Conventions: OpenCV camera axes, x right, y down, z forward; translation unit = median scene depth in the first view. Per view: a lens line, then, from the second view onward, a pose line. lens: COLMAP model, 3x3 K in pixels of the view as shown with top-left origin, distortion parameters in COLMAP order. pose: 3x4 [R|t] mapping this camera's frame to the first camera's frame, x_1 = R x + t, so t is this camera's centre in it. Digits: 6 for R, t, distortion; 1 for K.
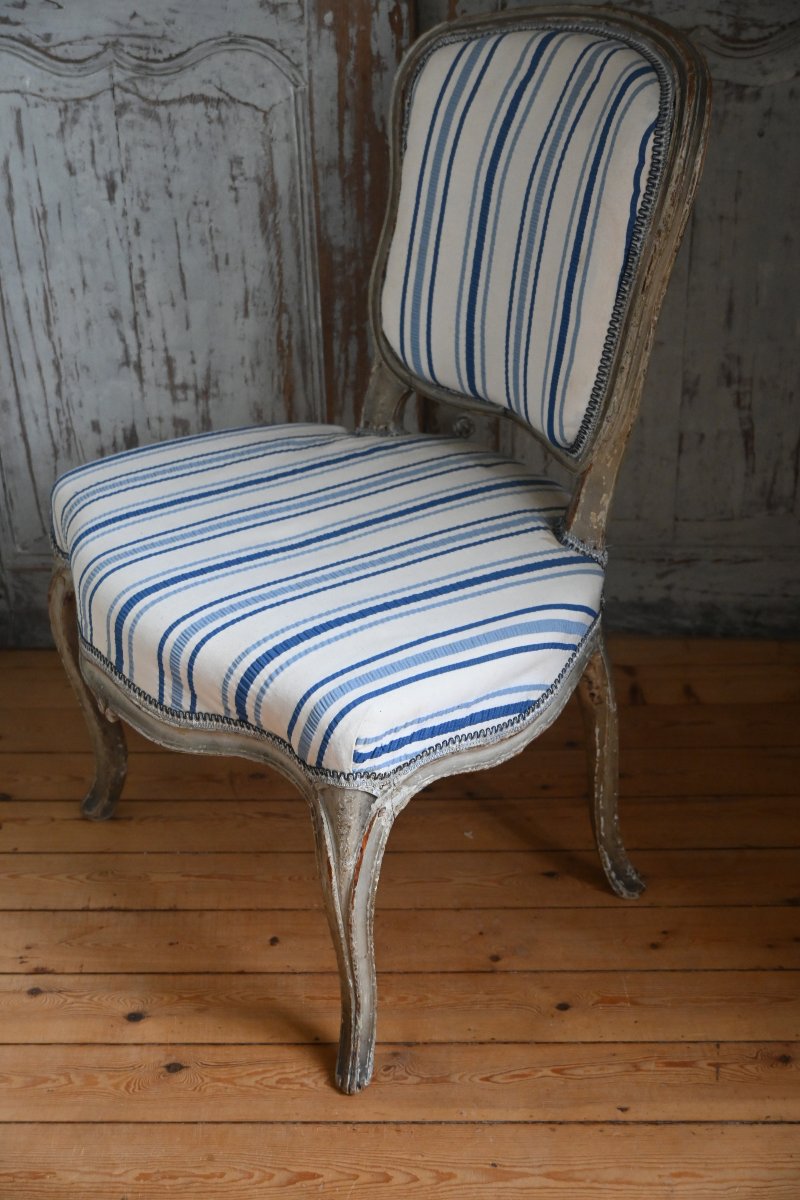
lens RADIAL K [[1649.6, 0, 392.6], [0, 1649.6, 599.0], [0, 0, 1]] dist [0.031957, 0.000000]
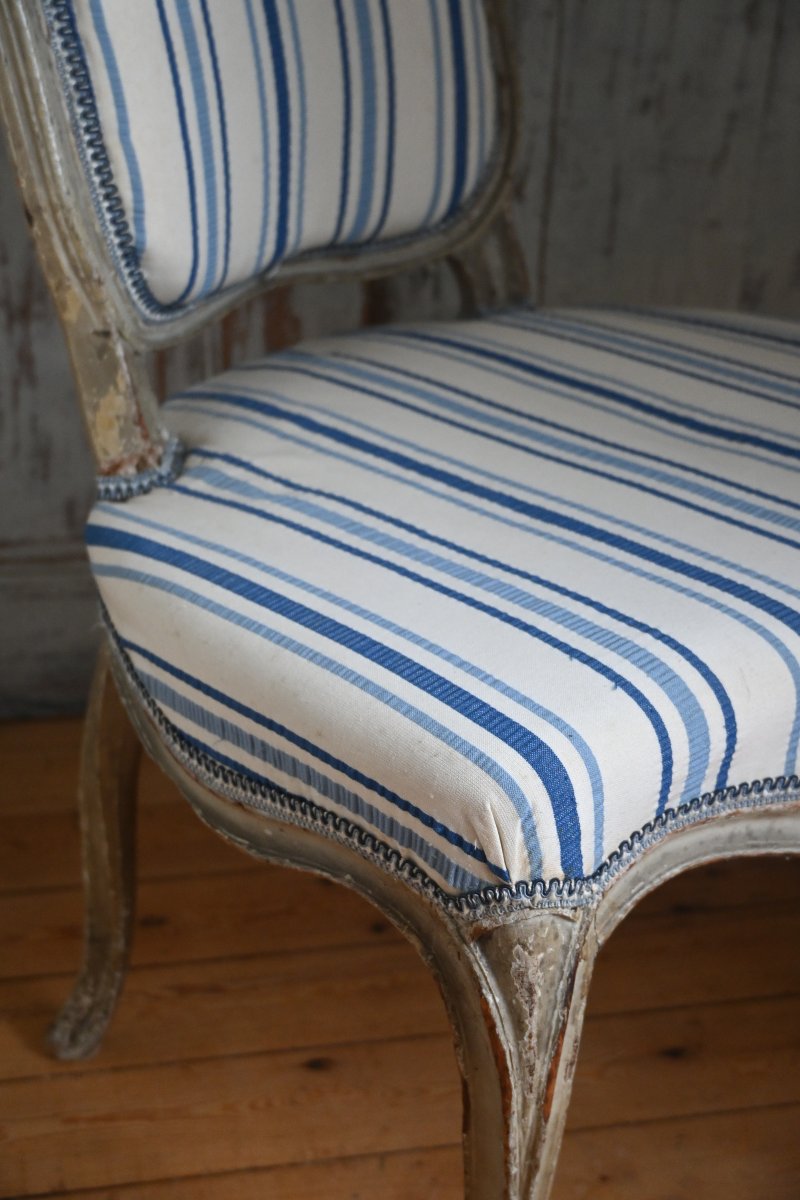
lens RADIAL K [[1649.6, 0, 392.3], [0, 1649.6, 590.2], [0, 0, 1]] dist [0.031957, 0.000000]
pose [[0.978265, -0.051092, 0.200964, -0.119593], [0.055676, 0.998300, -0.017219, -0.001126], [-0.199743, 0.028034, 0.979447, 0.398999]]
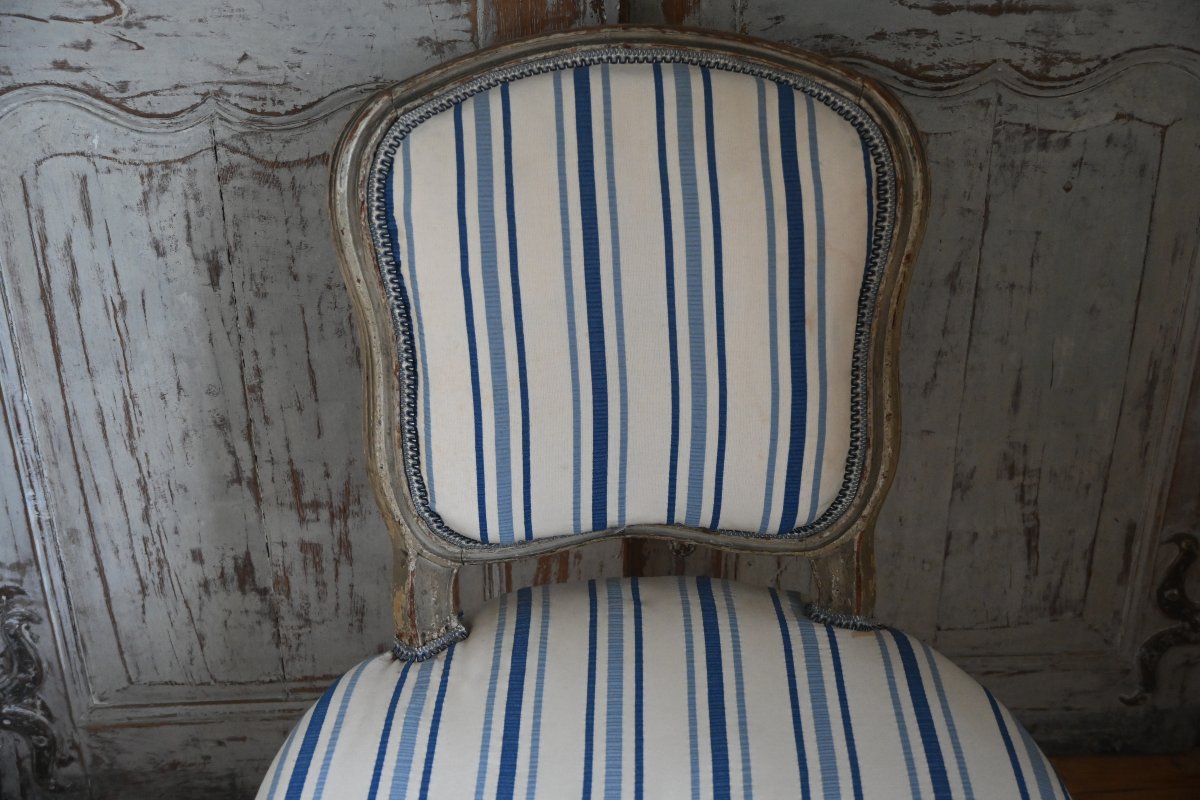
lens RADIAL K [[1649.6, 0, 606.2], [0, 1649.6, 399.5], [0, 0, 1]] dist [0.031957, 0.000000]
pose [[0.994184, -0.036665, 0.101264, -0.075101], [0.035792, 0.999305, 0.010425, -0.199022], [-0.101576, -0.006740, 0.994805, 0.252260]]
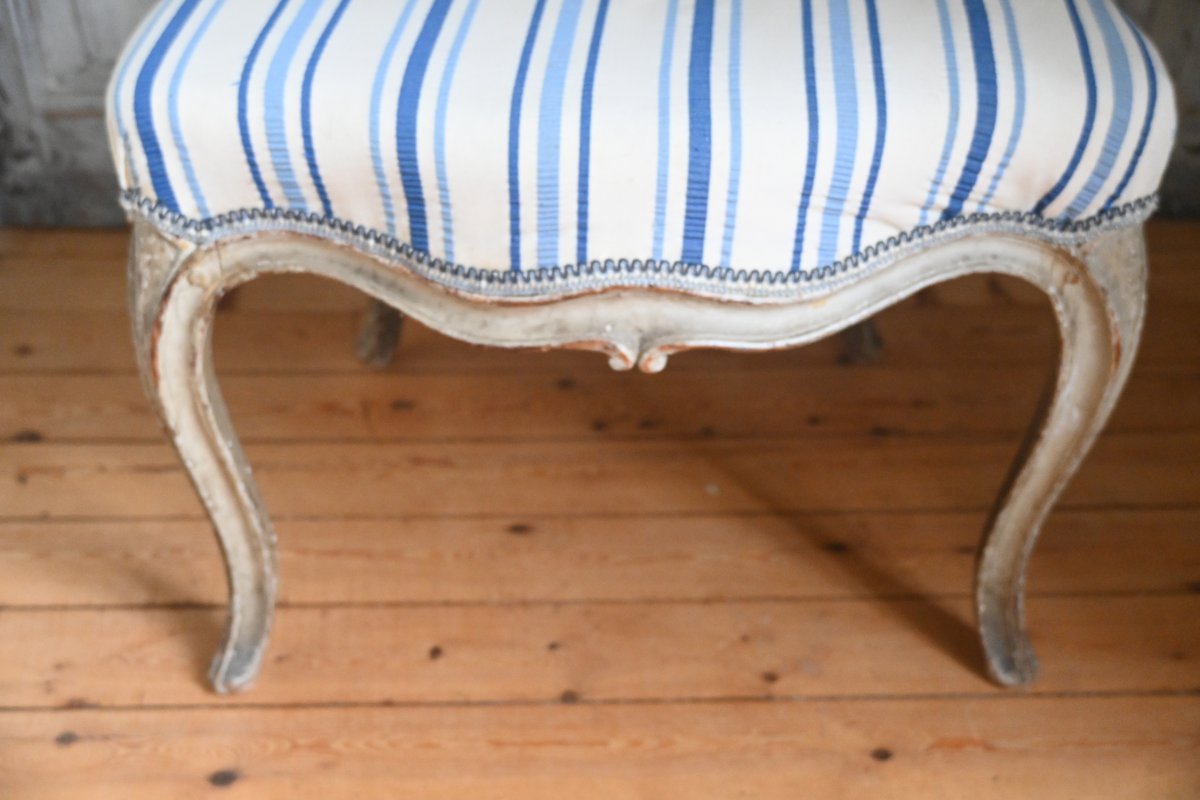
lens RADIAL K [[1649.6, 0, 604.3], [0, 1649.6, 396.1], [0, 0, 1]] dist [0.031957, 0.000000]
pose [[0.998385, -0.002299, 0.056759, -0.038562], [-0.003667, 0.994488, 0.104783, 0.031998], [-0.056688, -0.104822, 0.992874, 0.322849]]
